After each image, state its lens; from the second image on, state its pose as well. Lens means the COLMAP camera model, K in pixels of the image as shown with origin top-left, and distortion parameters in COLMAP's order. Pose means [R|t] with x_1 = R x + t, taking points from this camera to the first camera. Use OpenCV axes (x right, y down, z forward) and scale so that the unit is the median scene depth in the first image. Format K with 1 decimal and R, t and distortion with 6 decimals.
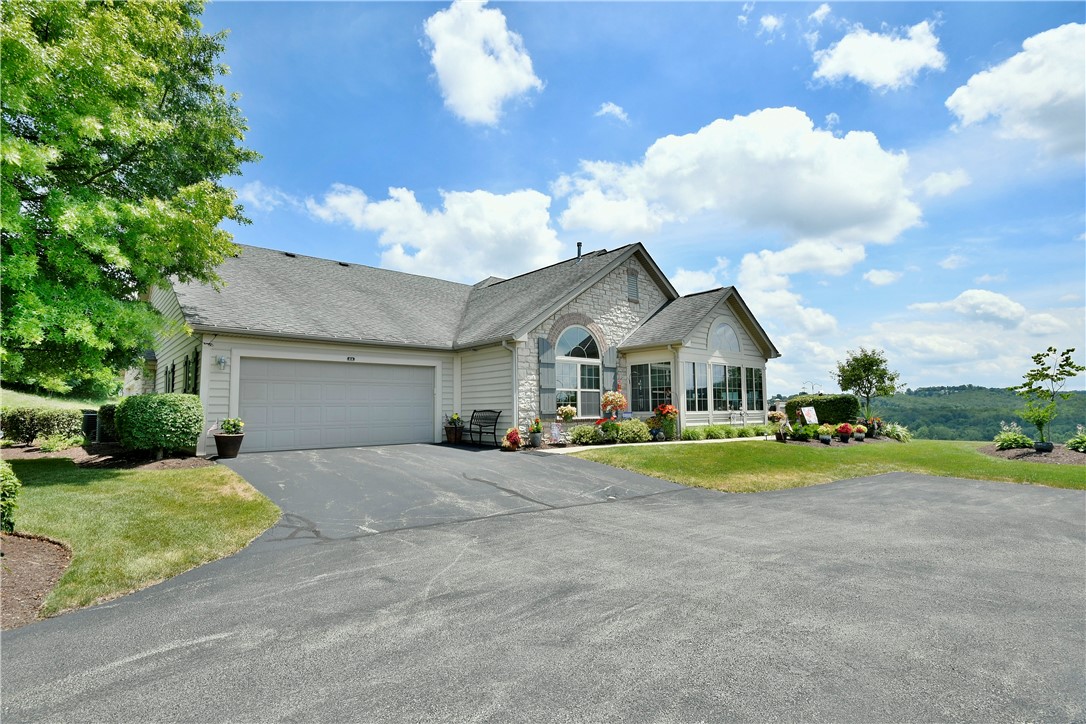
lens RADIAL K [[500.4, 0, 539.7], [0, 500.4, 357.7], [0, 0, 1]] dist [0.001537, 0.000174]
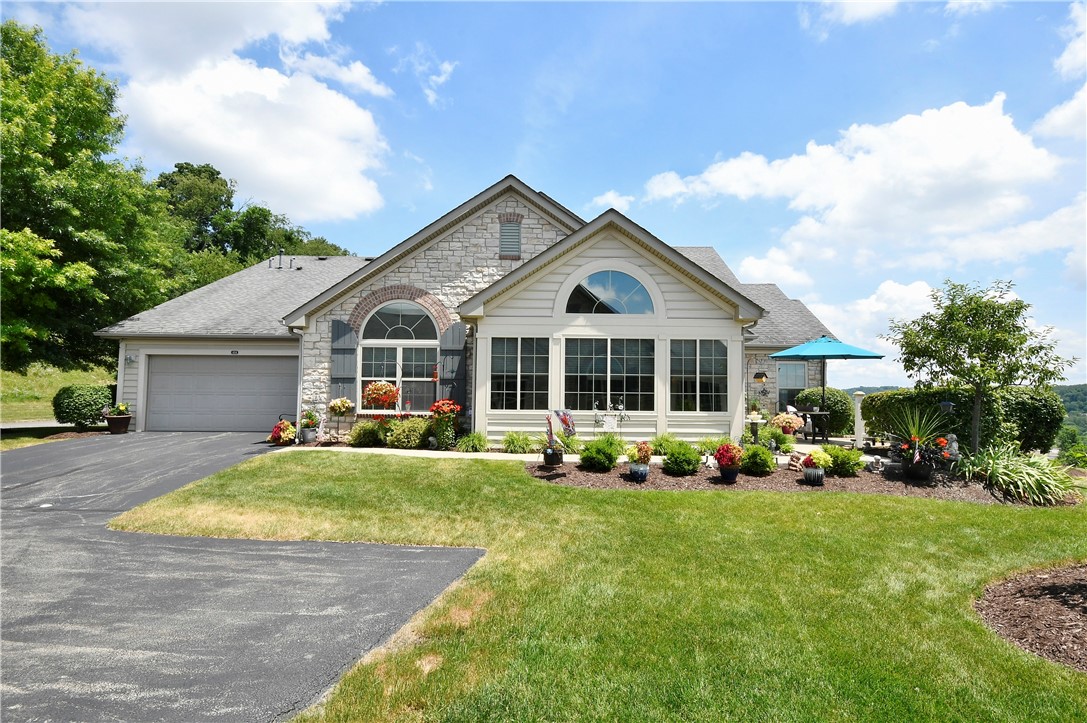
lens RADIAL K [[530.6, 0, 547.1], [0, 530.6, 370.4], [0, 0, 1]] dist [0.001662, 0.000182]
pose [[0.762318, -0.014046, -0.647051, 0.831771], [0.050058, 0.998049, 0.037309, 0.029760], [0.645264, -0.060831, 0.761534, 0.491160]]
